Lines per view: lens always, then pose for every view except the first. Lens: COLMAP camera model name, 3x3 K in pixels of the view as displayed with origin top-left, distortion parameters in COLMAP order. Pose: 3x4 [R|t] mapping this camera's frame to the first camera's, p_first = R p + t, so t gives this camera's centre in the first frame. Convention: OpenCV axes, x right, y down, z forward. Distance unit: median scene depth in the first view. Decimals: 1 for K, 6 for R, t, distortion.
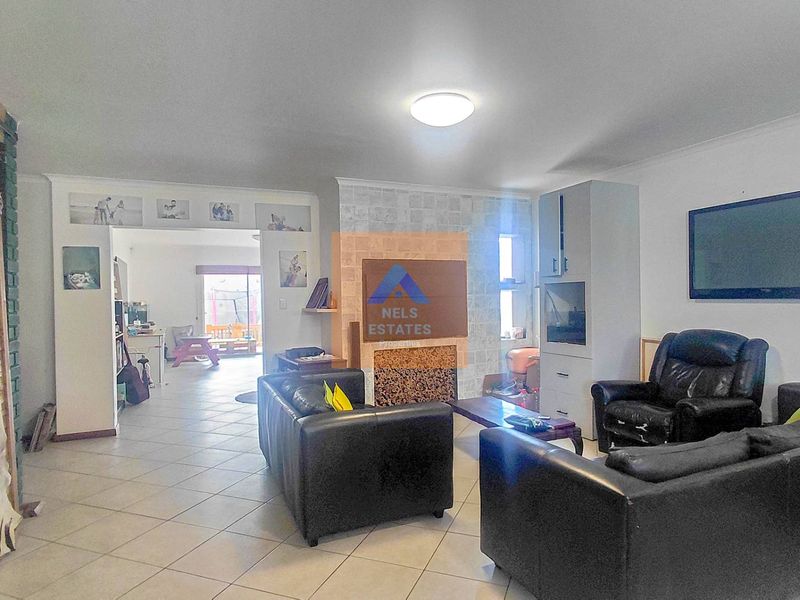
lens RADIAL K [[493.2, 0, 403.0], [0, 493.2, 299.5], [0, 0, 1]] dist [0.005707, -0.003820]
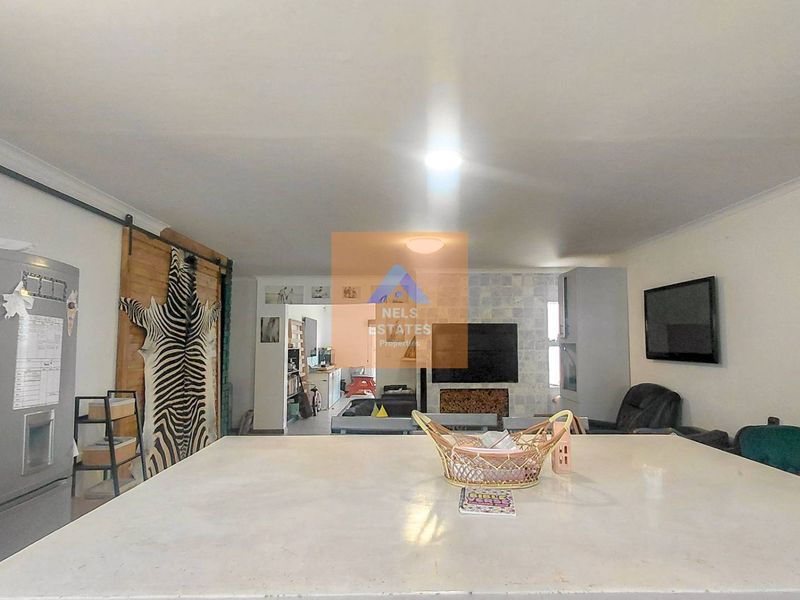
lens RADIAL K [[493.2, 0, 405.7], [0, 493.2, 299.8], [0, 0, 1]] dist [0.005707, -0.003820]
pose [[0.920121, -0.018787, -0.391184, 0.394110], [-0.015922, 0.996228, -0.085296, -0.027104], [0.391311, 0.084712, 0.916351, -0.332907]]
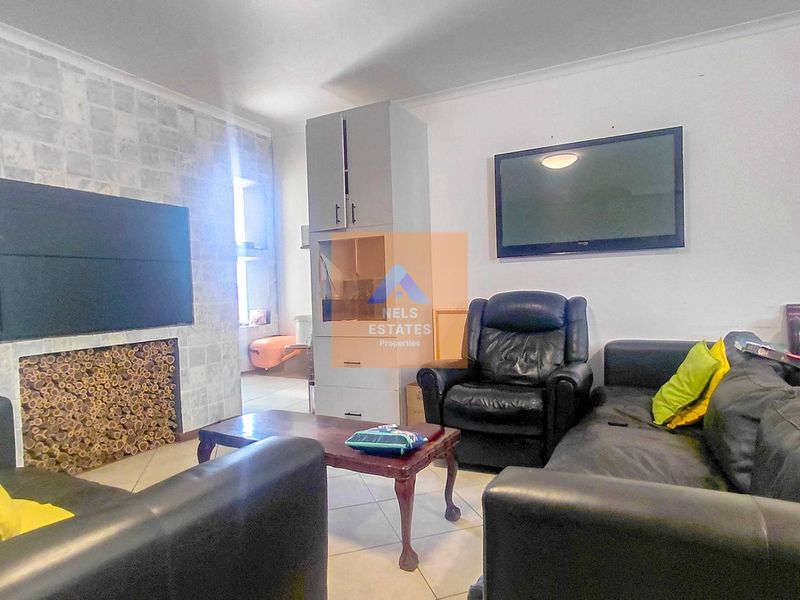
lens RADIAL K [[493.2, 0, 404.7], [0, 493.2, 301.9], [0, 0, 1]] dist [0.005707, -0.003820]
pose [[0.776453, -0.024465, 0.629700, -0.068456], [0.022749, 0.999683, 0.010788, 0.048202], [-0.629764, 0.005949, 0.776764, 0.335607]]
